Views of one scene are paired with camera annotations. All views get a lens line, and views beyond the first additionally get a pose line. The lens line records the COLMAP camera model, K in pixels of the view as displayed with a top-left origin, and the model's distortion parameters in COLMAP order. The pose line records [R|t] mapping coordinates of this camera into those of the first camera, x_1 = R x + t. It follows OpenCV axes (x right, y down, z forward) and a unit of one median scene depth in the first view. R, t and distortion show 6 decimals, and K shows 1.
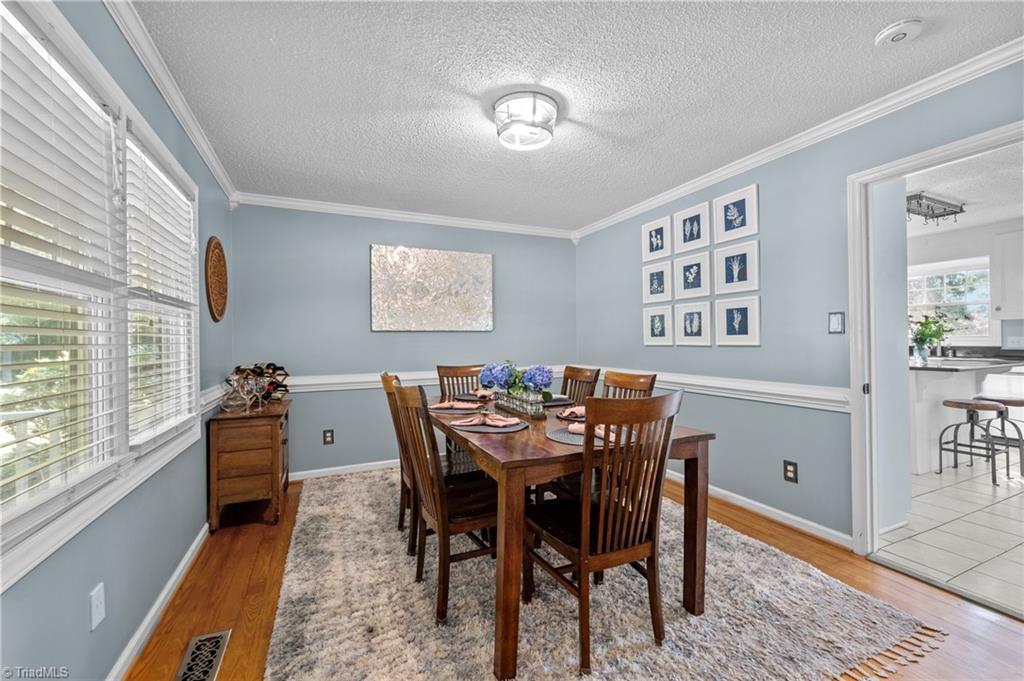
lens RADIAL K [[417.5, 0, 512.0], [0, 417.5, 340.5], [0, 0, 1]] dist [-0.000962, -0.000178]
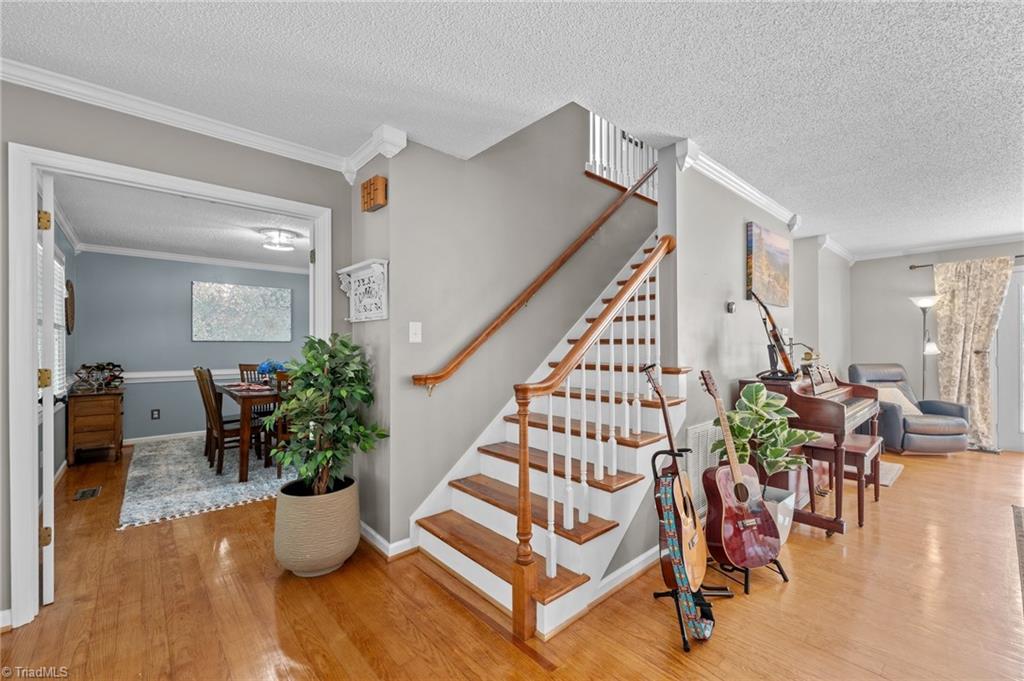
lens RADIAL K [[417.1, 0, 511.4], [0, 417.1, 347.2], [0, 0, 1]] dist [-0.001112, -0.000230]
pose [[0.955910, 0.008244, 0.293543, 0.370515], [-0.007791, 0.999966, -0.002712, -0.007839], [-0.293555, 0.000306, 0.955942, -0.878961]]
